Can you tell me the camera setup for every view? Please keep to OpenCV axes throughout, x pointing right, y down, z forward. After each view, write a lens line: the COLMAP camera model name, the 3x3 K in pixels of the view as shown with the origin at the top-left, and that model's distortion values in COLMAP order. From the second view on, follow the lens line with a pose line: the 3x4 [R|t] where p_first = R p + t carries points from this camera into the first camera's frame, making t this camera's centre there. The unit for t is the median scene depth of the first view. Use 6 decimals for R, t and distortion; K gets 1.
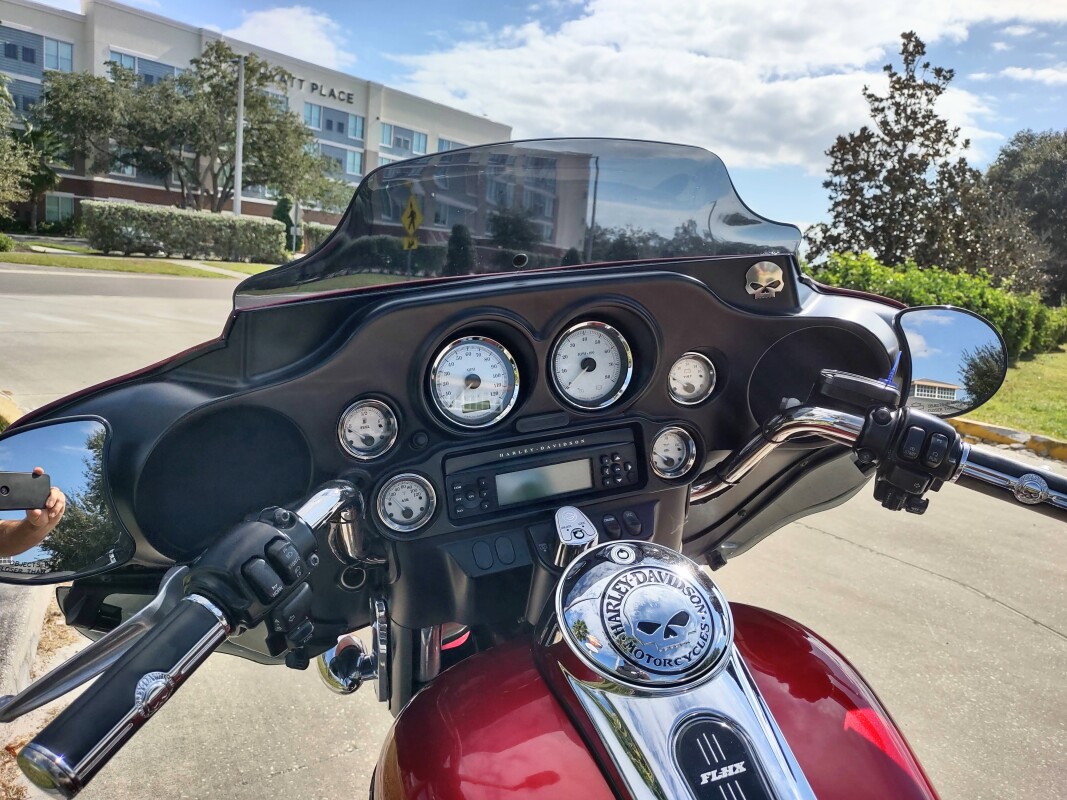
lens RADIAL K [[824.0, 0, 533.3], [0, 824.0, 423.6], [0, 0, 1]] dist [-0.008997, -0.010279]
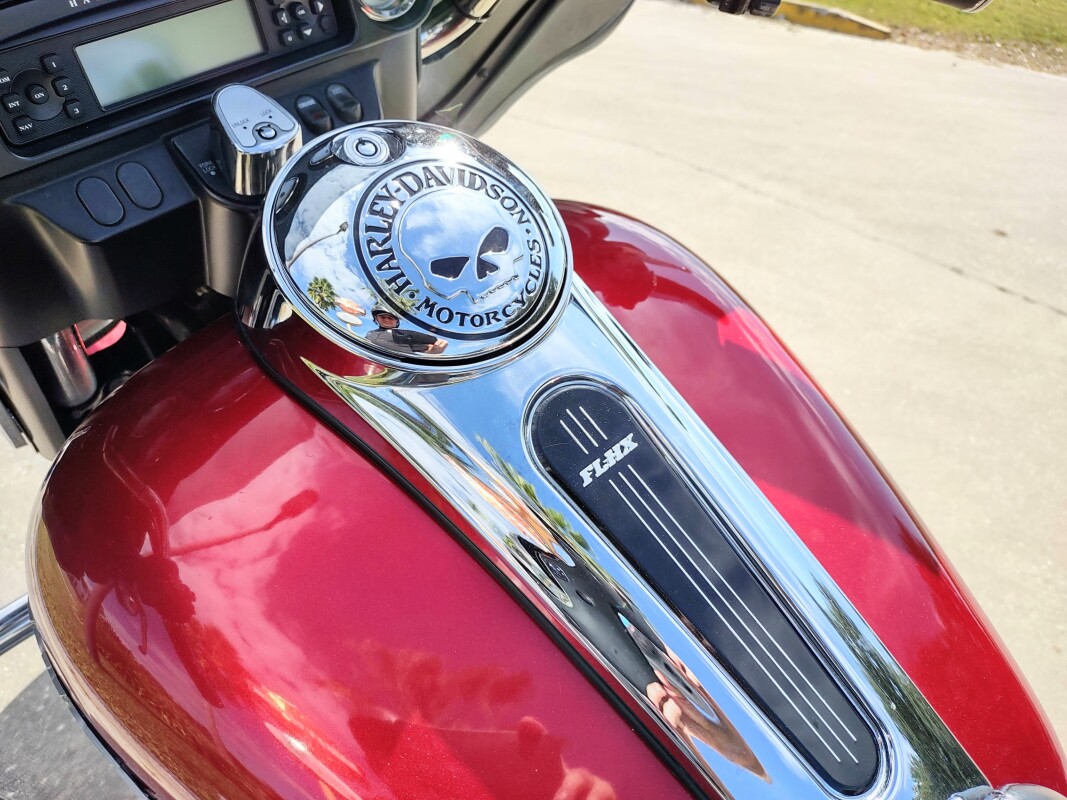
lens RADIAL K [[832.0, 0, 556.3], [0, 832.0, 395.4], [0, 0, 1]] dist [-0.000503, -0.002296]
pose [[0.898745, -0.272609, 0.343427, -0.014931], [0.104444, 0.893791, 0.436154, 0.073868], [-0.425851, -0.356122, 0.831762, 0.406132]]
